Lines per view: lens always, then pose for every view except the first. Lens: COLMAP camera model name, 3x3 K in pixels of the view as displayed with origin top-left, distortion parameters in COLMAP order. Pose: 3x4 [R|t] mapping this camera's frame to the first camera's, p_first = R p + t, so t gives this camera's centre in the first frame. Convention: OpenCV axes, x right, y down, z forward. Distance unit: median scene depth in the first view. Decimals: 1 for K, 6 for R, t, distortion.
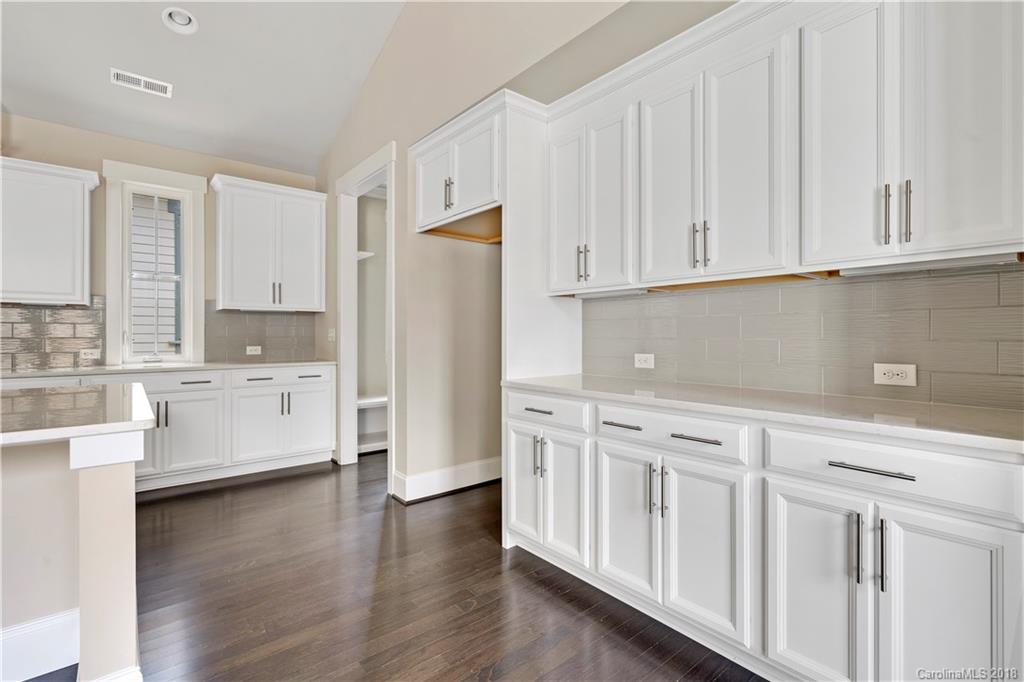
lens RADIAL K [[470.4, 0, 509.9], [0, 470.4, 334.8], [0, 0, 1]] dist [-0.003176, 0.000315]
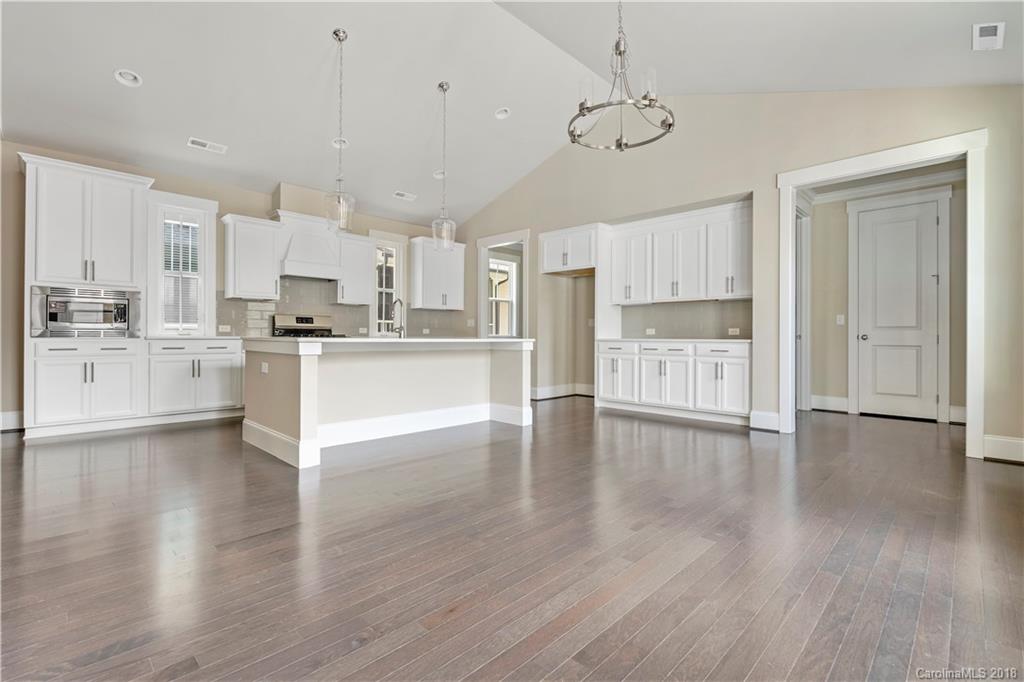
lens RADIAL K [[470.4, 0, 512.1], [0, 470.4, 338.4], [0, 0, 1]] dist [-0.003176, 0.000315]
pose [[0.993102, 0.002202, 0.117235, -0.859469], [-0.003079, 0.999969, 0.007304, 0.090785], [-0.117215, -0.007614, 0.993077, -1.625602]]
